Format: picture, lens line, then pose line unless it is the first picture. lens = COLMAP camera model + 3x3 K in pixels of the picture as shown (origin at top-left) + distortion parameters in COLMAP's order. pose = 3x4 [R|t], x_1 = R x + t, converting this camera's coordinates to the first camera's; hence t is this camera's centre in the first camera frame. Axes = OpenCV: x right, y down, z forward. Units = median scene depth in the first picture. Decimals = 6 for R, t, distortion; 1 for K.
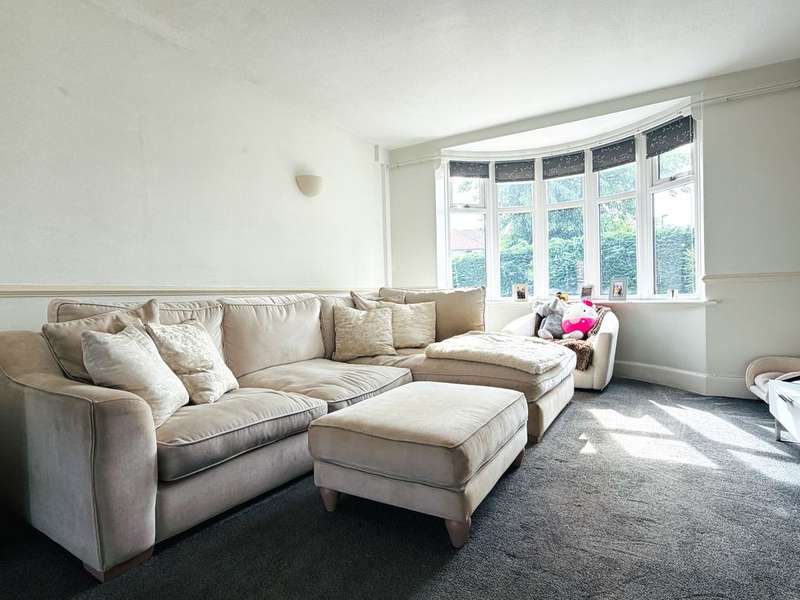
lens RADIAL K [[434.0, 0, 400.0], [0, 434.0, 300.0], [0, 0, 1]] dist [0.001498, 0.000674]
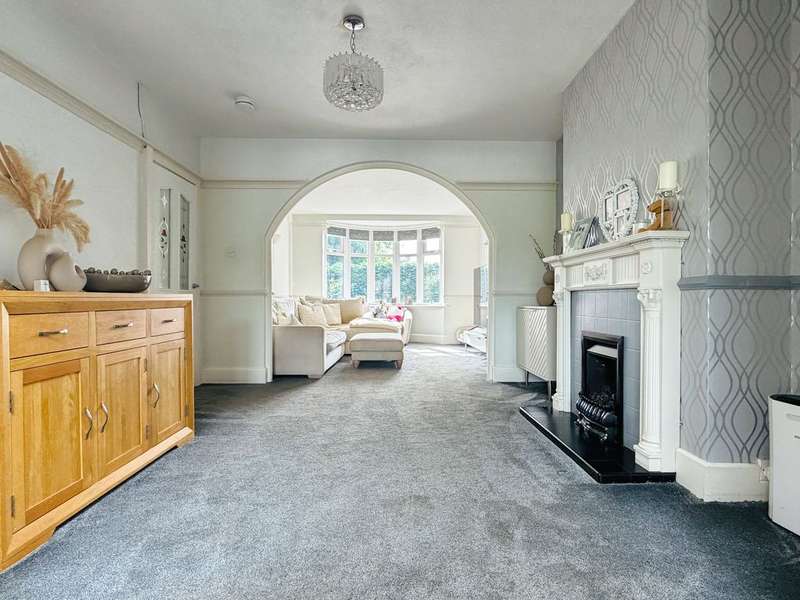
lens RADIAL K [[434.0, 0, 400.0], [0, 434.0, 300.0], [0, 0, 1]] dist [0.001498, 0.000674]
pose [[0.846487, 0.026386, 0.531755, -0.718615], [-0.017010, 0.999602, -0.022522, 0.026775], [-0.532138, 0.010020, 0.846598, -0.840123]]
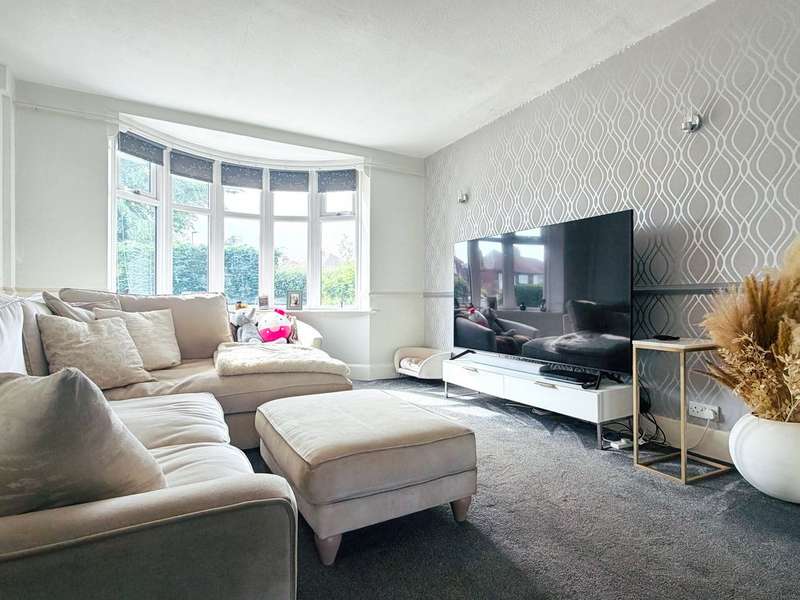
lens RADIAL K [[434.0, 0, 400.0], [0, 434.0, 300.0], [0, 0, 1]] dist [0.001498, 0.000674]
pose [[0.492727, 0.028263, 0.869725, -0.380230], [-0.005615, 0.999555, -0.029301, 0.007005], [-0.870166, 0.009554, 0.492666, 0.223526]]
